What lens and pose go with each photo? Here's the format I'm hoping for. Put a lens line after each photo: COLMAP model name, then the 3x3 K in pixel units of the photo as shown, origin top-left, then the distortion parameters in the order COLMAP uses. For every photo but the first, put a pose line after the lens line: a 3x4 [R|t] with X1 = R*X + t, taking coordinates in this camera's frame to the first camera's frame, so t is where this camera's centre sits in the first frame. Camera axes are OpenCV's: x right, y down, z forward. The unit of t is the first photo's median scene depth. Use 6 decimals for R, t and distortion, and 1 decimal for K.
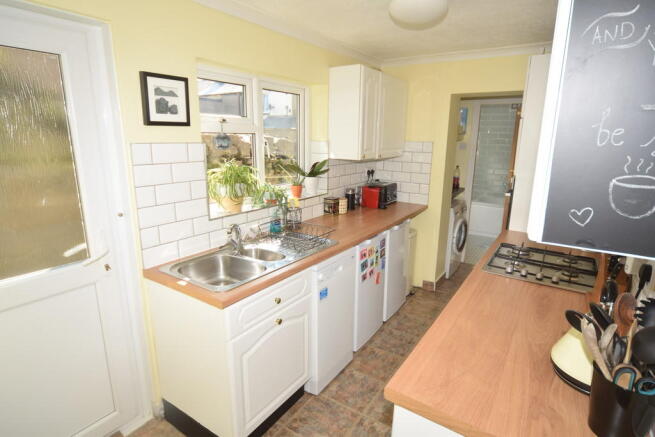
lens RADIAL K [[348.6, 0, 329.6], [0, 348.6, 216.9], [0, 0, 1]] dist [-0.013606, 0.002237]
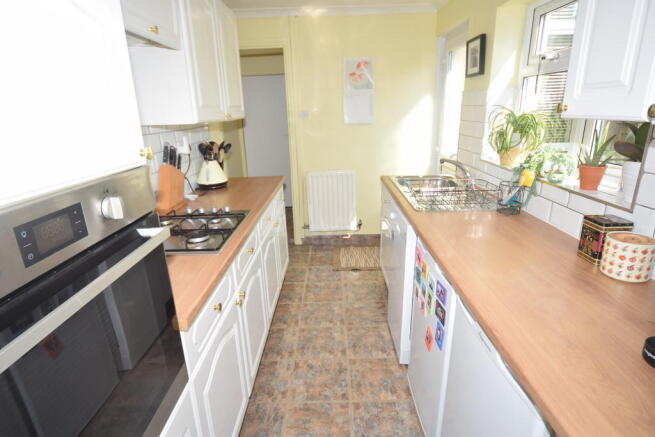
lens RADIAL K [[348.6, 0, 329.6], [0, 348.6, 216.9], [0, 0, 1]] dist [-0.013606, 0.002237]
pose [[-0.831574, 0.172455, -0.527962, 0.475735], [-0.113782, 0.877519, 0.465848, -0.203974], [0.543635, 0.447460, -0.710099, 1.119568]]
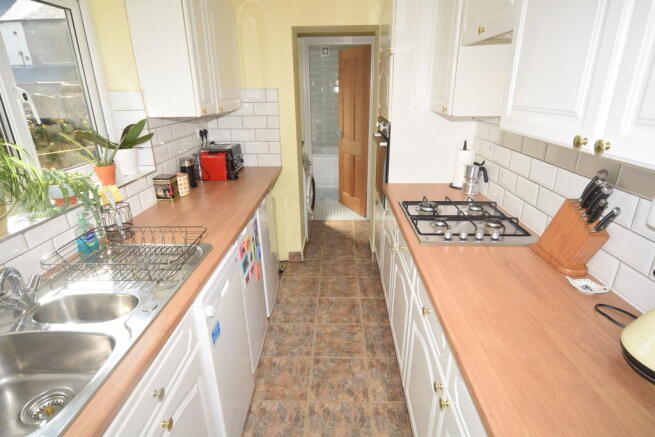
lens RADIAL K [[348.6, 0, 329.6], [0, 348.6, 216.9], [0, 0, 1]] dist [-0.013606, 0.002237]
pose [[0.842029, -0.208756, 0.497401, -0.079122], [0.145633, 0.975817, 0.163009, -0.041297], [-0.519402, -0.064821, 0.852068, 0.251595]]
